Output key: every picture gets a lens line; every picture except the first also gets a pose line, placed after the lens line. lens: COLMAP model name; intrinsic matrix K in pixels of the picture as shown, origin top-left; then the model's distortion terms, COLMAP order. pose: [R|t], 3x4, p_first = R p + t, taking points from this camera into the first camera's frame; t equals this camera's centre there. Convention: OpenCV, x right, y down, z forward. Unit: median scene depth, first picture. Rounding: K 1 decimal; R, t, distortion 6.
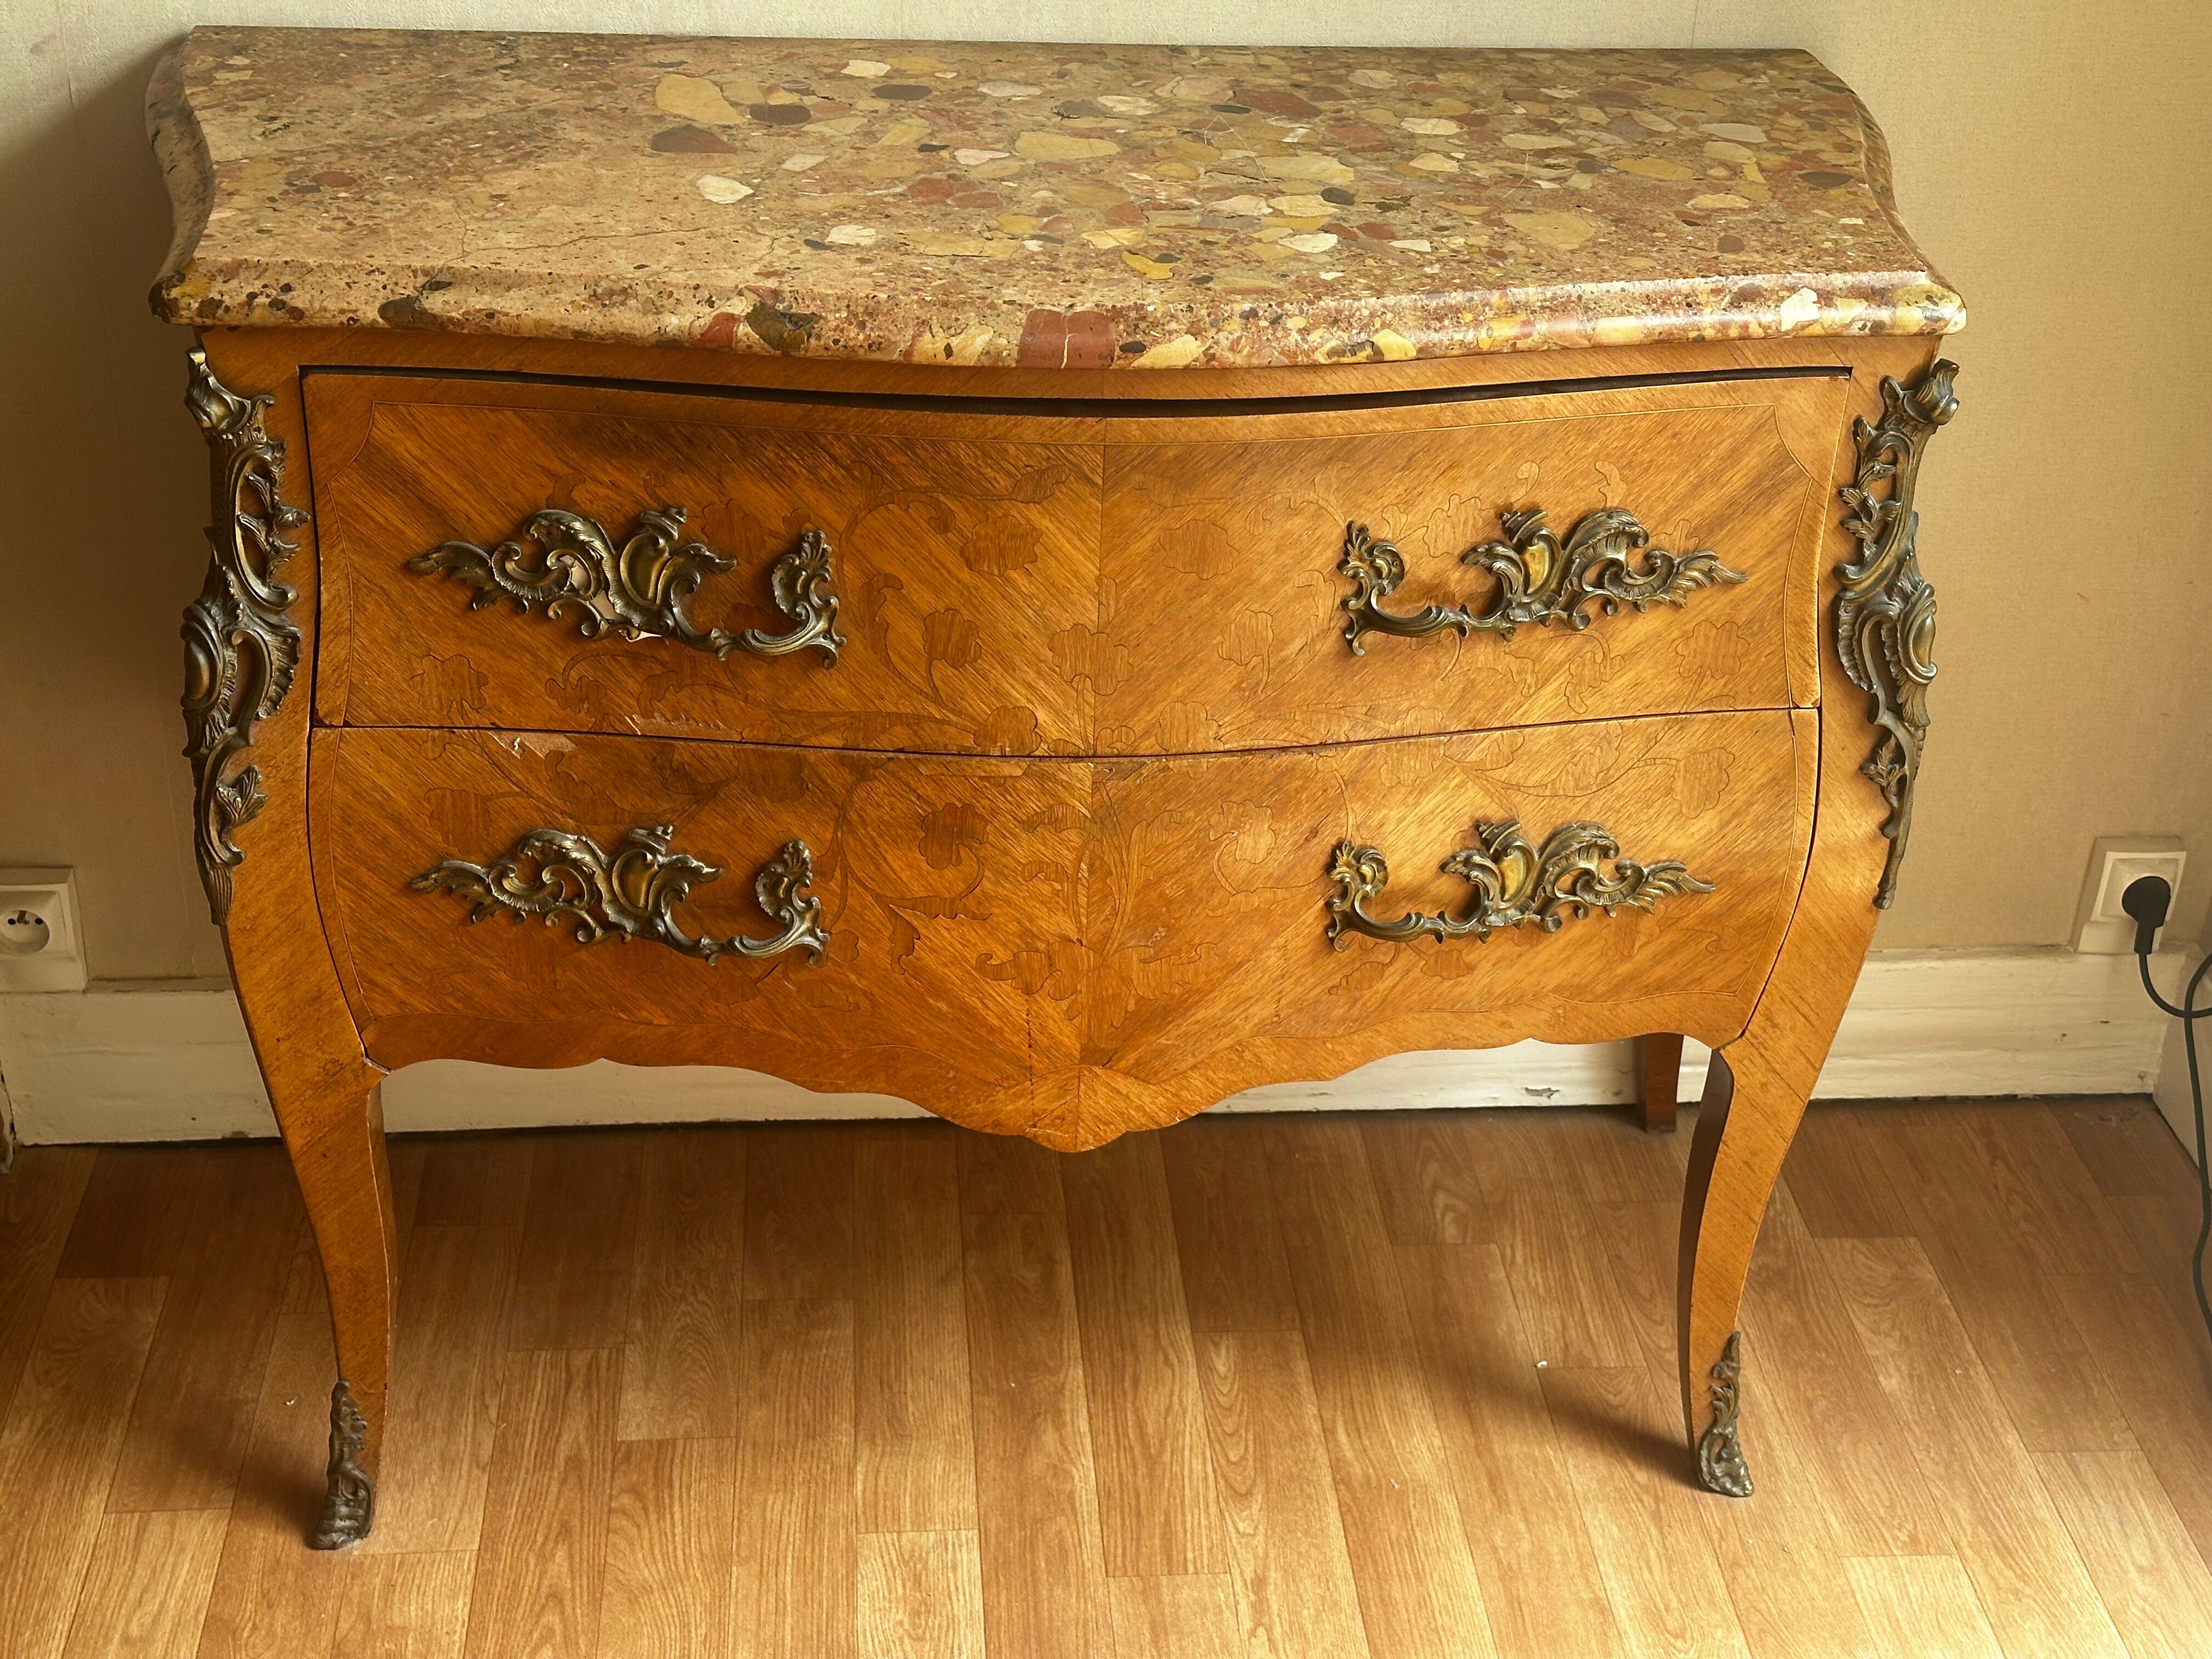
lens RADIAL K [[3115.3, 0, 1137.8], [0, 3115.3, 844.3], [0, 0, 1]] dist [0.133726, 0.000000]
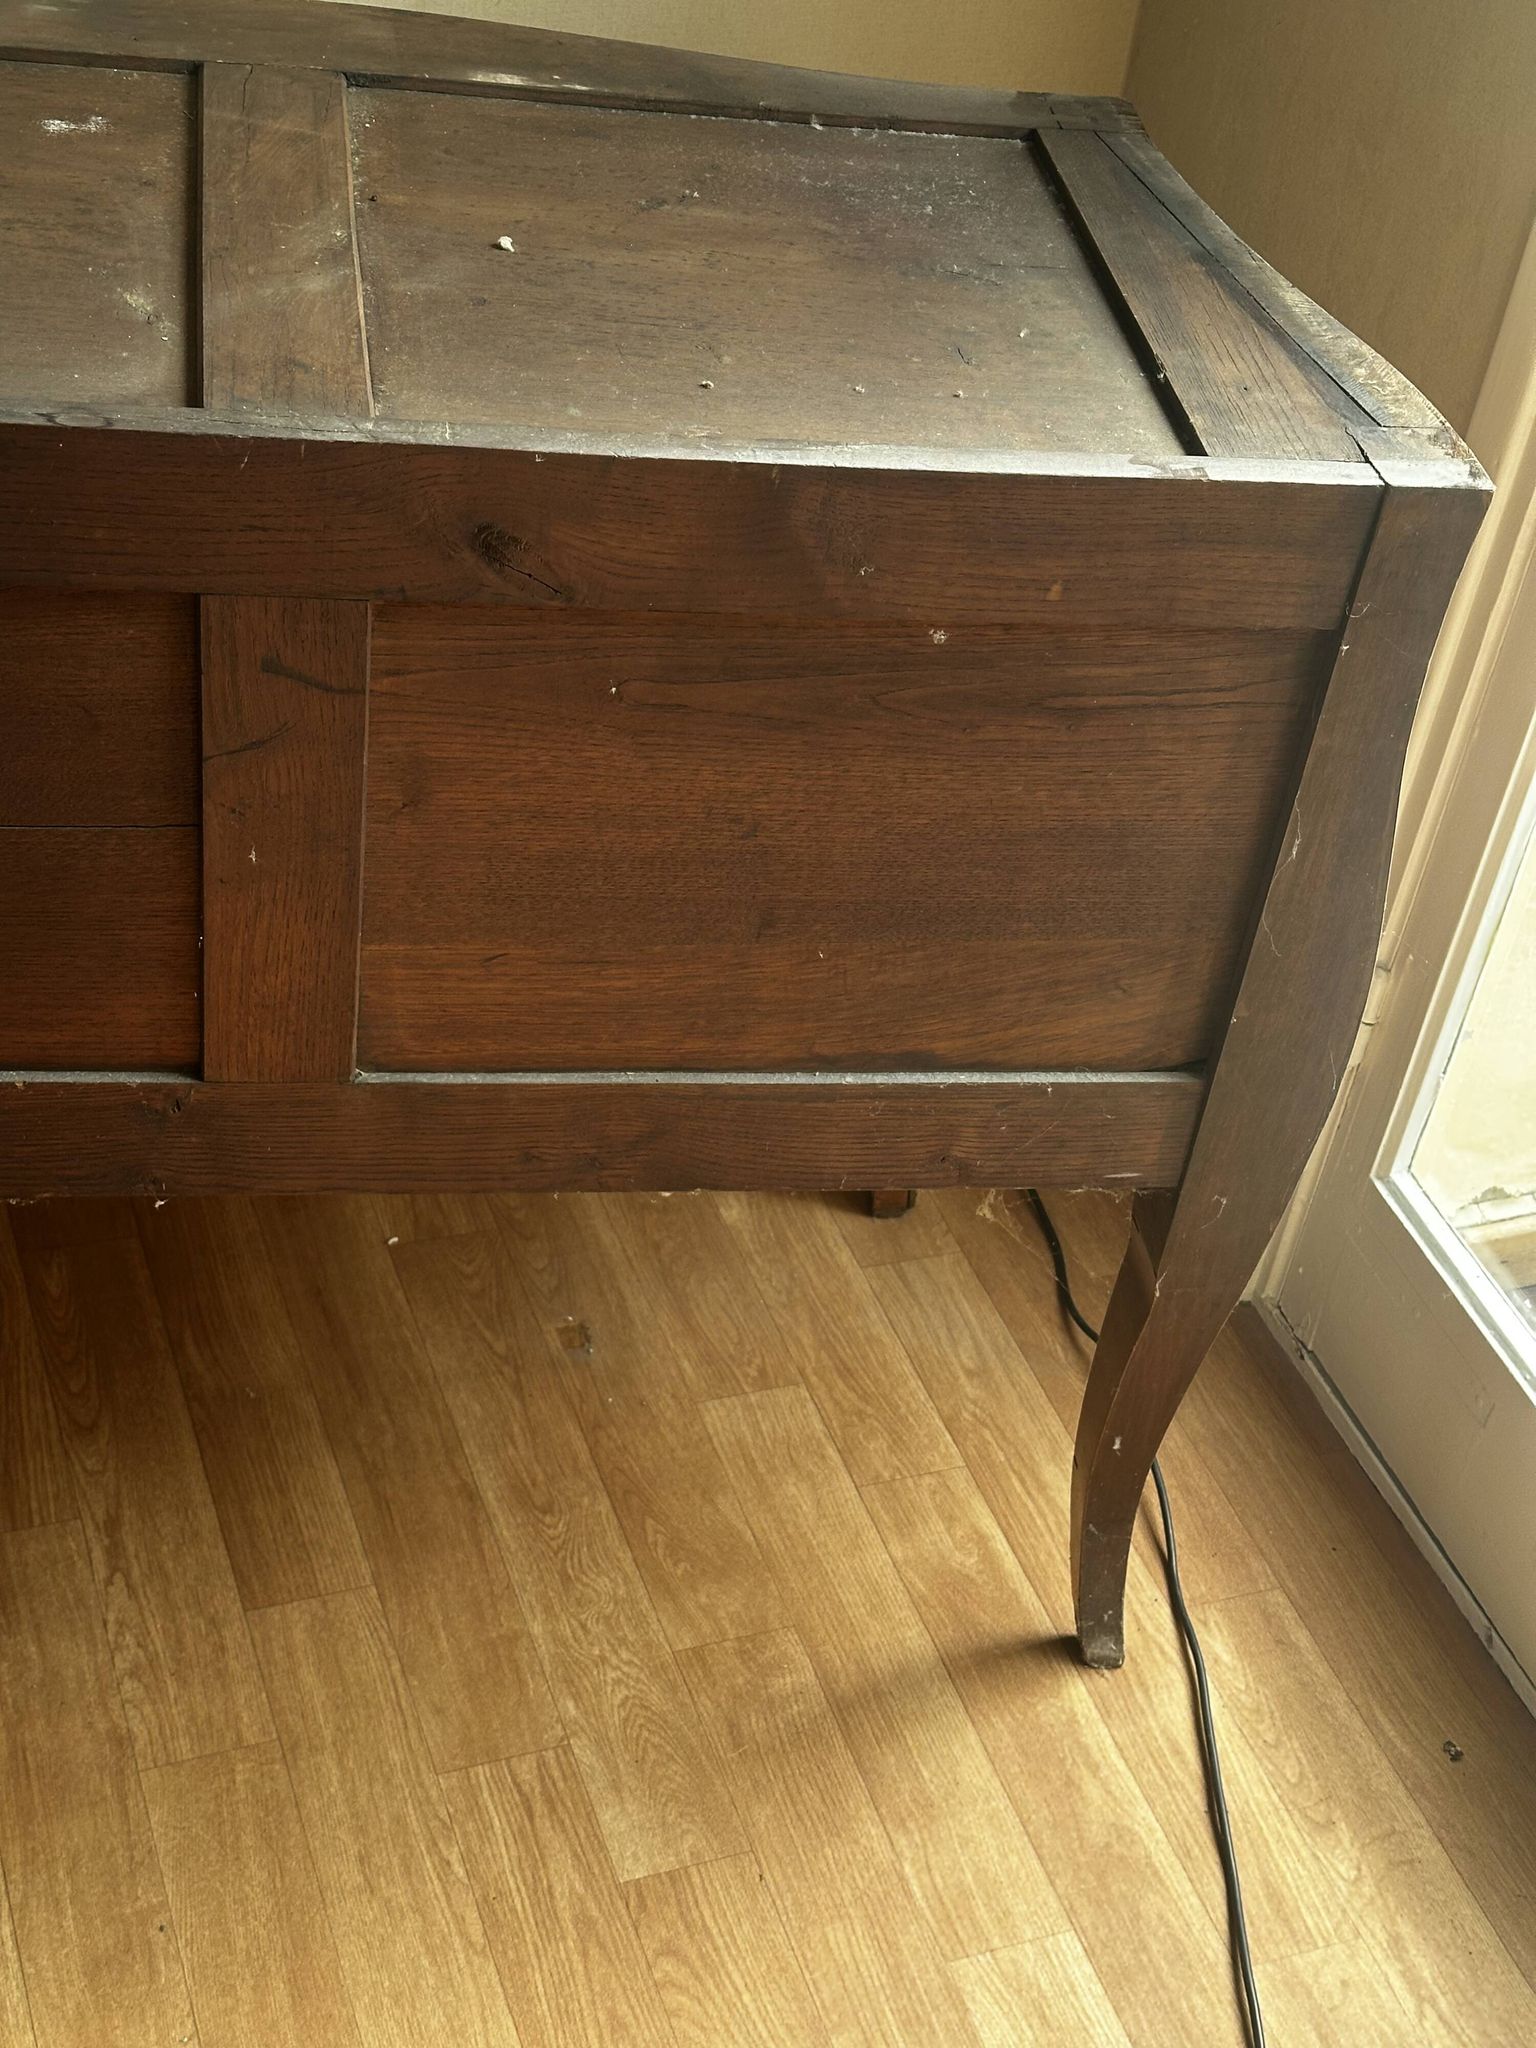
lens RADIAL K [[2884.3, 0, 757.0], [0, 2884.3, 1003.3], [0, 0, 1]] dist [0.133726, 0.000000]
pose [[0.962553, -0.098565, 0.252539, 0.019251], [0.057879, 0.984801, 0.163759, -0.054623], [-0.264842, -0.143010, 0.953628, 0.127977]]
